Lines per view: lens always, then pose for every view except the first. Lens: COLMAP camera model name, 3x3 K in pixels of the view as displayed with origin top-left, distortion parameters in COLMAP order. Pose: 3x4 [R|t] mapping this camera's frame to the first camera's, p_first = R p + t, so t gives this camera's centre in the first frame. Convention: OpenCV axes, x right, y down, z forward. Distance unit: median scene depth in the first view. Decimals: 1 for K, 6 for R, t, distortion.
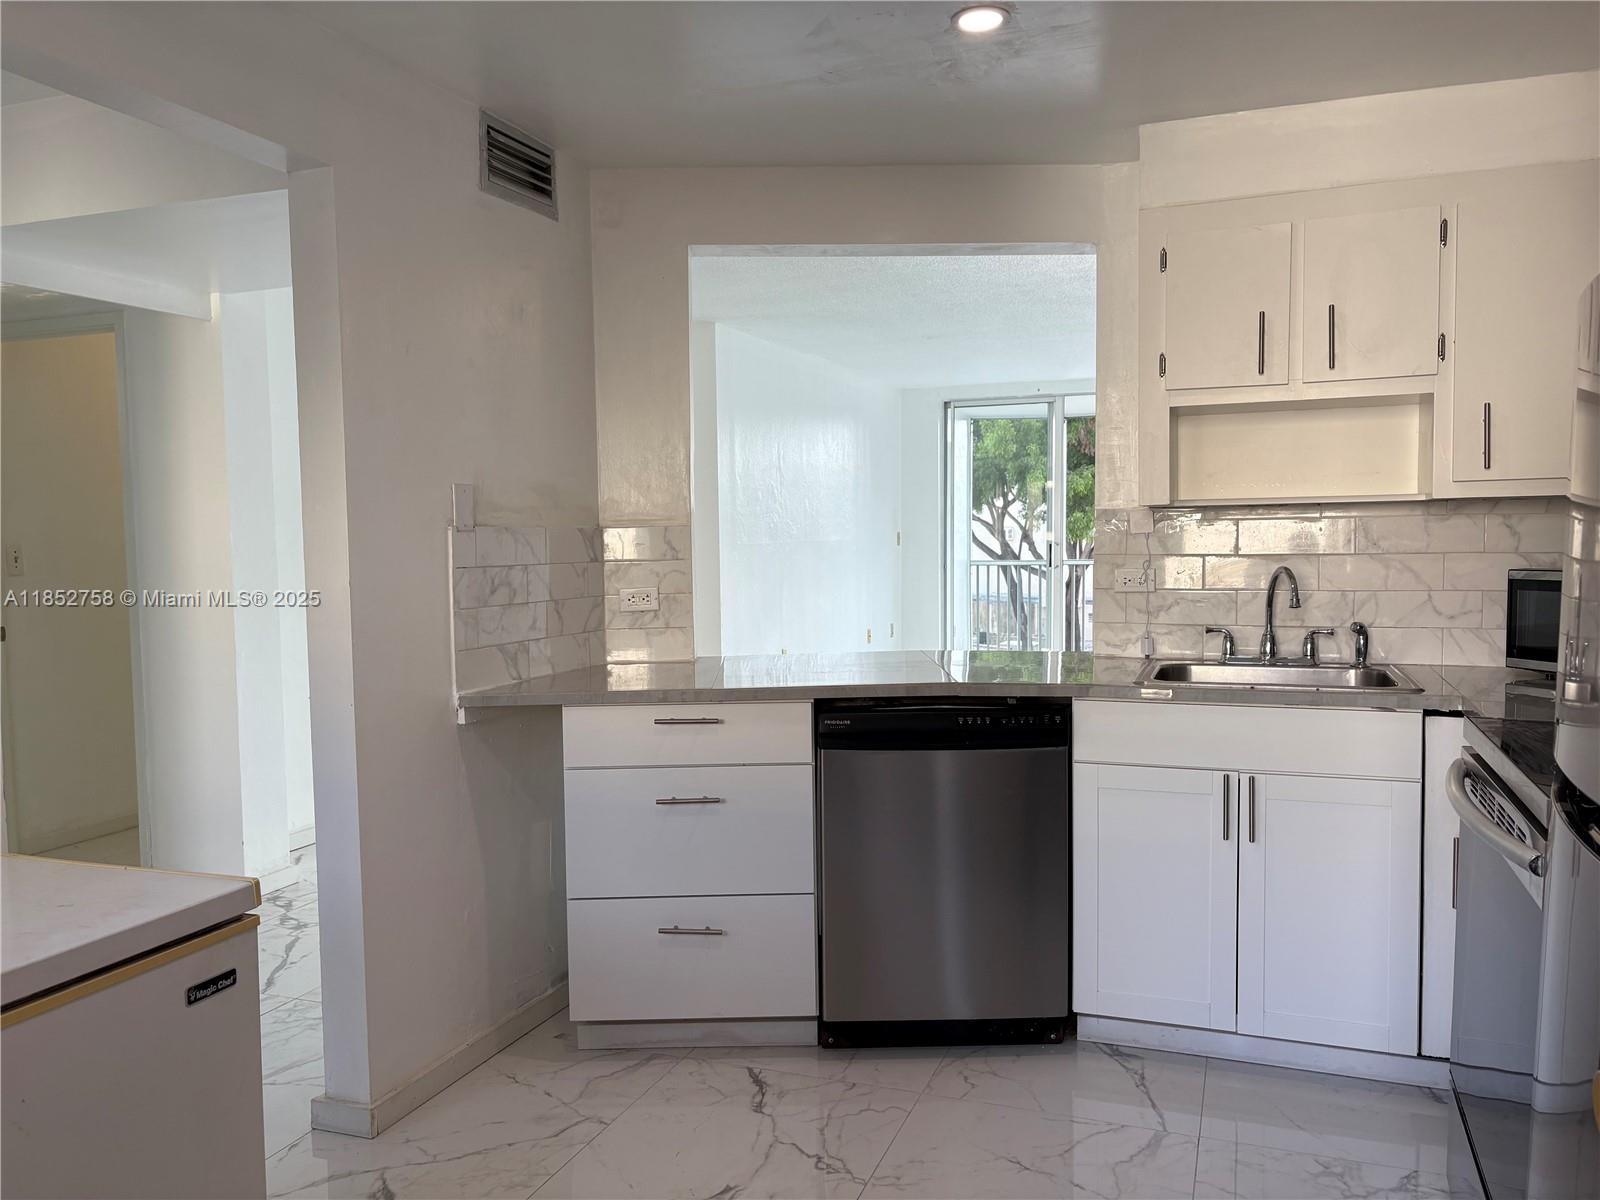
lens RADIAL K [[1210.8, 0, 800.5], [0, 1210.8, 606.0], [0, 0, 1]] dist [0.037502, -0.032303]
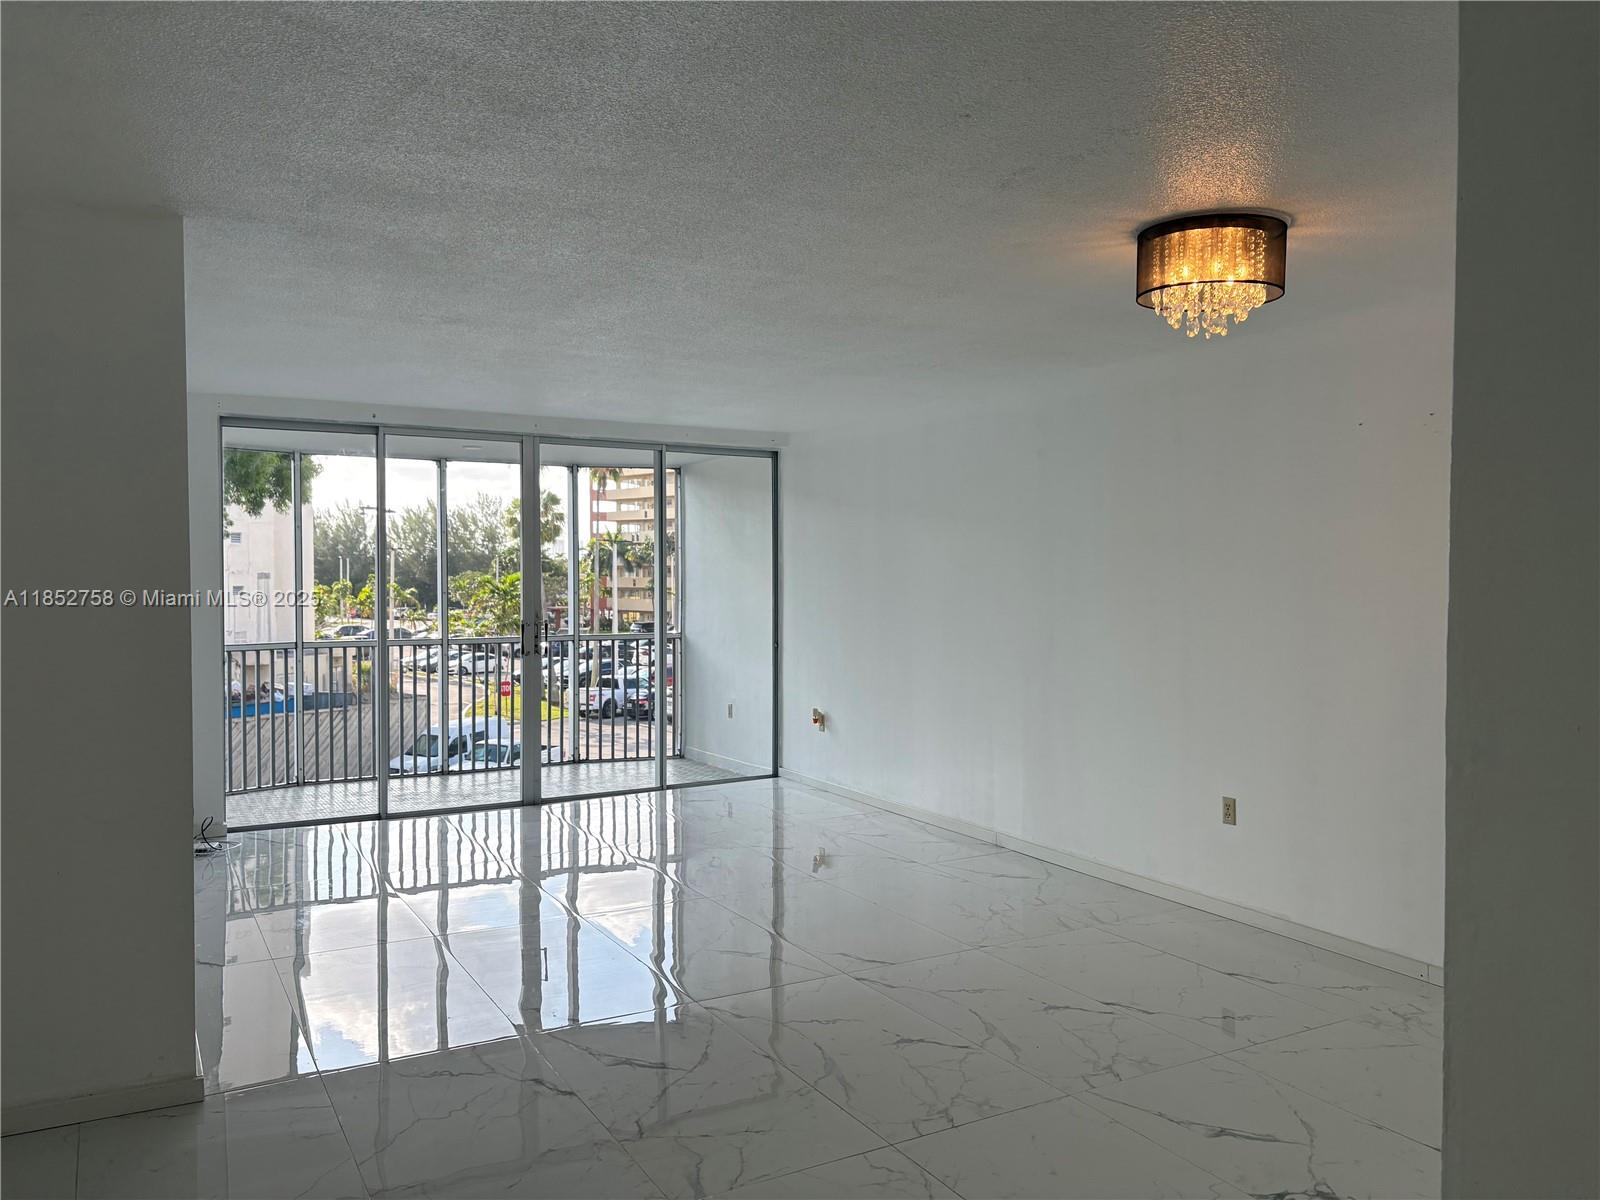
lens RADIAL K [[1210.8, 0, 809.5], [0, 1210.8, 595.7], [0, 0, 1]] dist [0.037502, -0.032303]
pose [[0.634907, -0.002312, 0.772585, -0.641336], [0.041174, 0.998676, -0.030848, -0.117065], [-0.771491, 0.051396, 0.634161, 1.084488]]
